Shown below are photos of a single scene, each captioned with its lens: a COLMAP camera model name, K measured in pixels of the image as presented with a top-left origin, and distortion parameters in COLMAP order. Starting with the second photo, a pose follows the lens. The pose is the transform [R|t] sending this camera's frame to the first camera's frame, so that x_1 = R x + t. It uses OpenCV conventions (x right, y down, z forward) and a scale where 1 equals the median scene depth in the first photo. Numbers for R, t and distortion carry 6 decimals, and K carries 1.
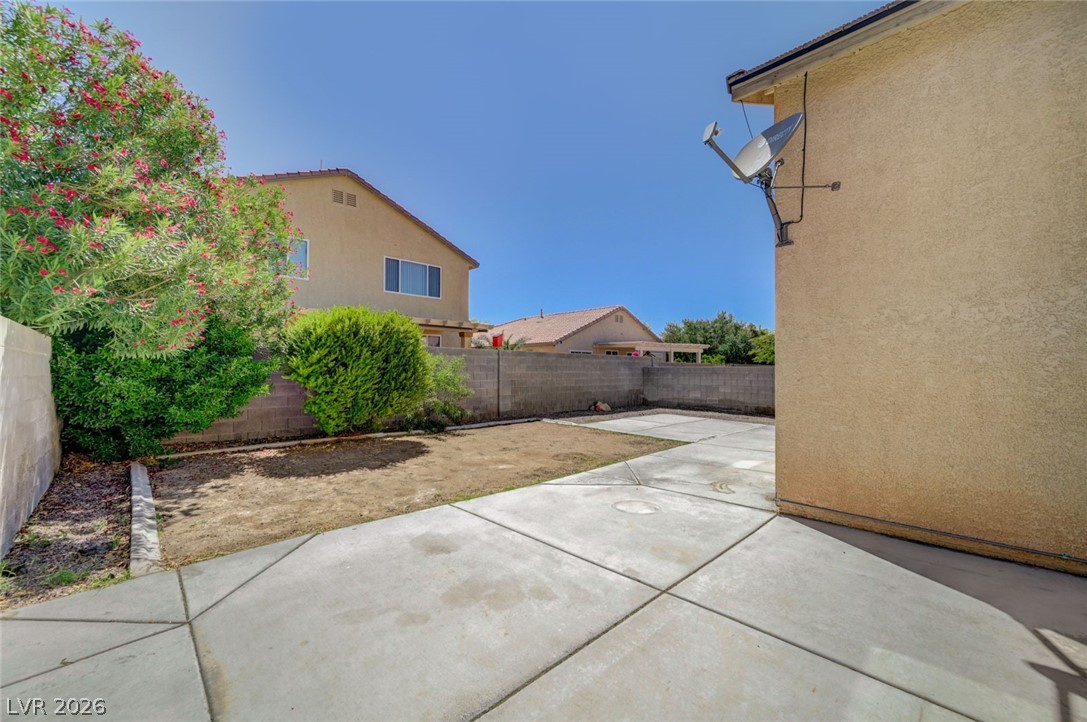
lens RADIAL K [[427.9, 0, 542.3], [0, 427.9, 366.2], [0, 0, 1]] dist [-0.001546, -0.000241]
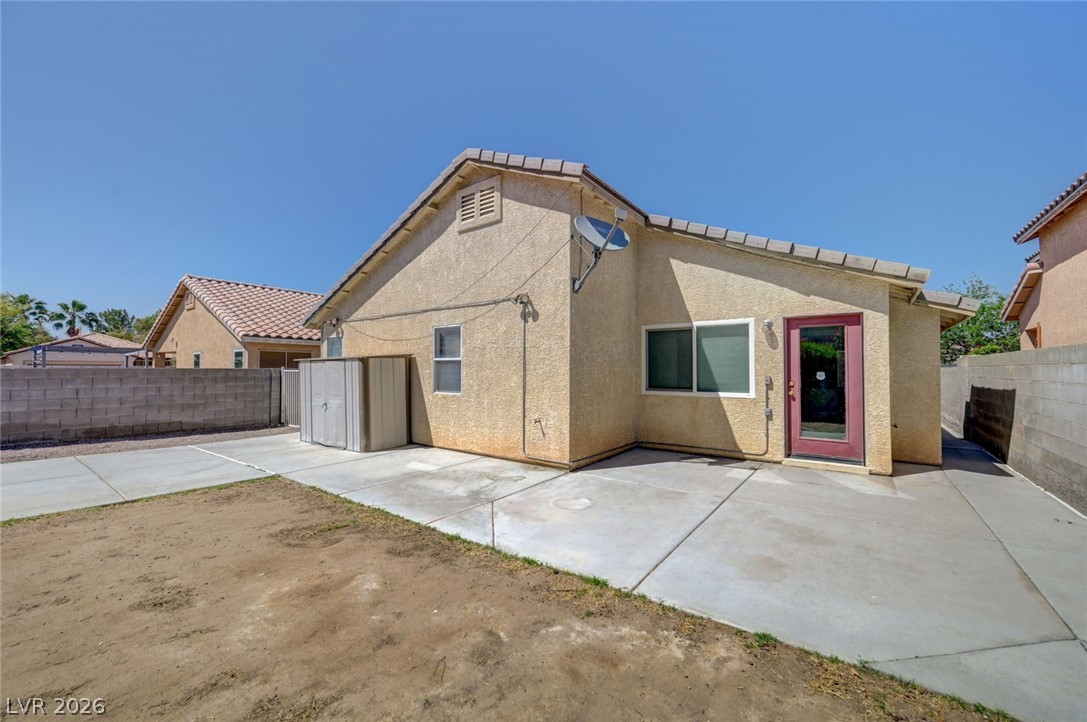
lens RADIAL K [[427.9, 0, 546.8], [0, 427.9, 363.8], [0, 0, 1]] dist [-0.001546, -0.000241]
pose [[-0.163804, 0.011409, 0.986427, -0.694151], [-0.007116, 0.999893, -0.012746, -0.008329], [-0.986467, -0.009108, -0.163706, 1.026817]]
